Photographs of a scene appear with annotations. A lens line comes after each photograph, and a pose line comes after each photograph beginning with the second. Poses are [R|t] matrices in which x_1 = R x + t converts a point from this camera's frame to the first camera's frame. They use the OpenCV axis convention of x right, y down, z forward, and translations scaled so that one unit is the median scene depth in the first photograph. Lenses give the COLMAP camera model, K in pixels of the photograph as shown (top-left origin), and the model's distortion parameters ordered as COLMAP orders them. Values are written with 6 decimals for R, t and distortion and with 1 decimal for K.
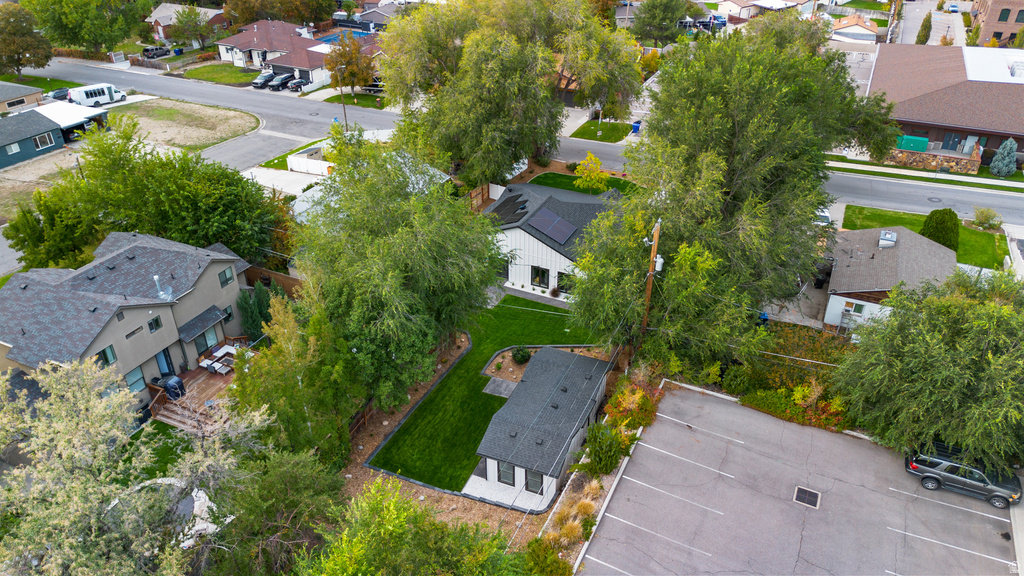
lens RADIAL K [[730.5, 0, 509.2], [0, 730.5, 283.4], [0, 0, 1]] dist [0.068188, -0.064985]
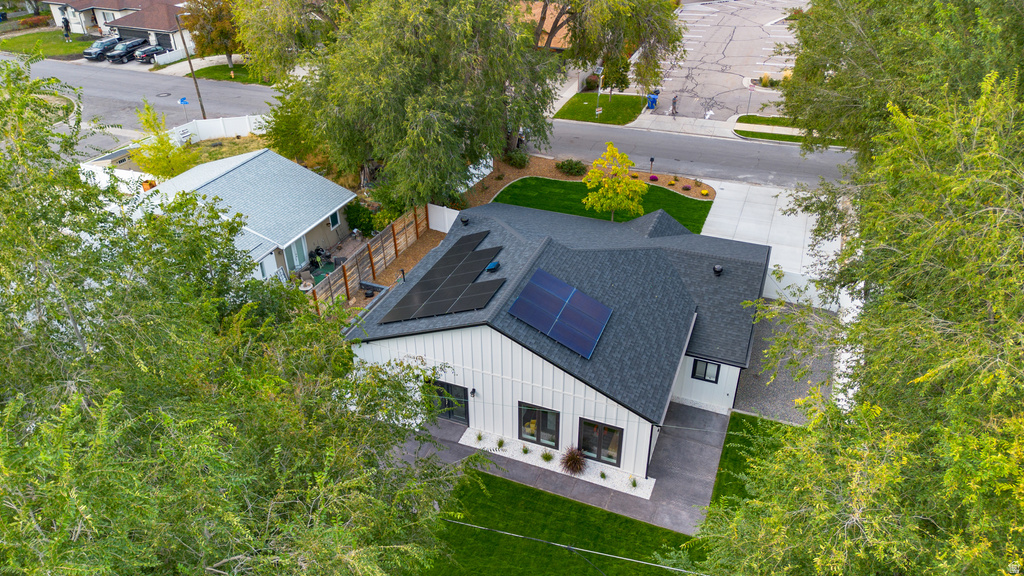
lens RADIAL K [[730.5, 0, 511.1], [0, 730.5, 283.7], [0, 0, 1]] dist [0.068188, -0.064985]
pose [[0.997552, -0.043010, 0.055139, 0.003126], [0.041884, 0.998893, 0.021420, -0.088157], [-0.055999, -0.019058, 0.998249, 0.450549]]
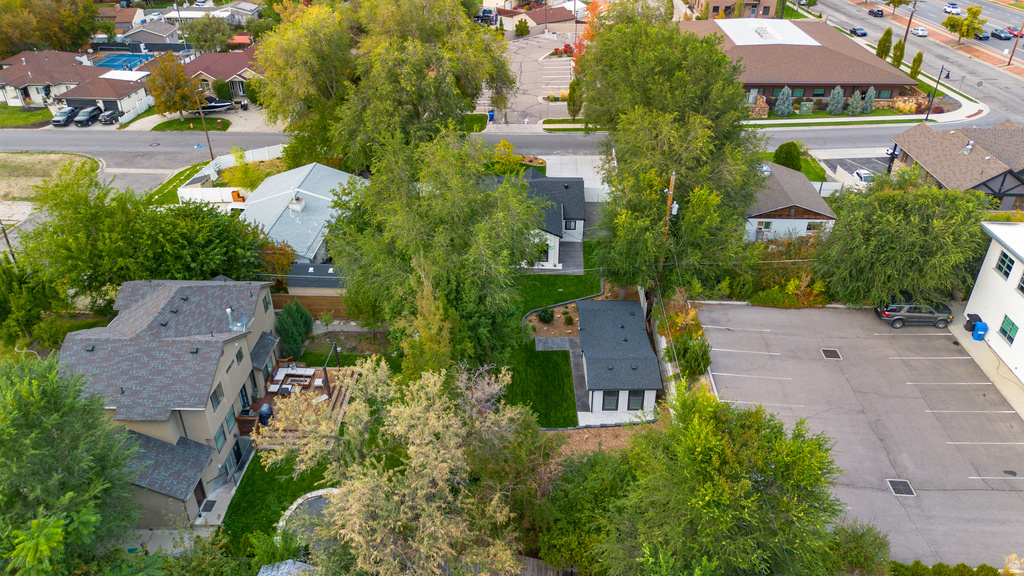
lens RADIAL K [[730.5, 0, 513.2], [0, 730.5, 288.2], [0, 0, 1]] dist [0.068188, -0.064985]
pose [[0.920134, -0.202998, 0.334881, -0.282752], [0.200454, 0.978779, 0.042542, -0.001750], [-0.336410, 0.027984, 0.941300, -0.041096]]
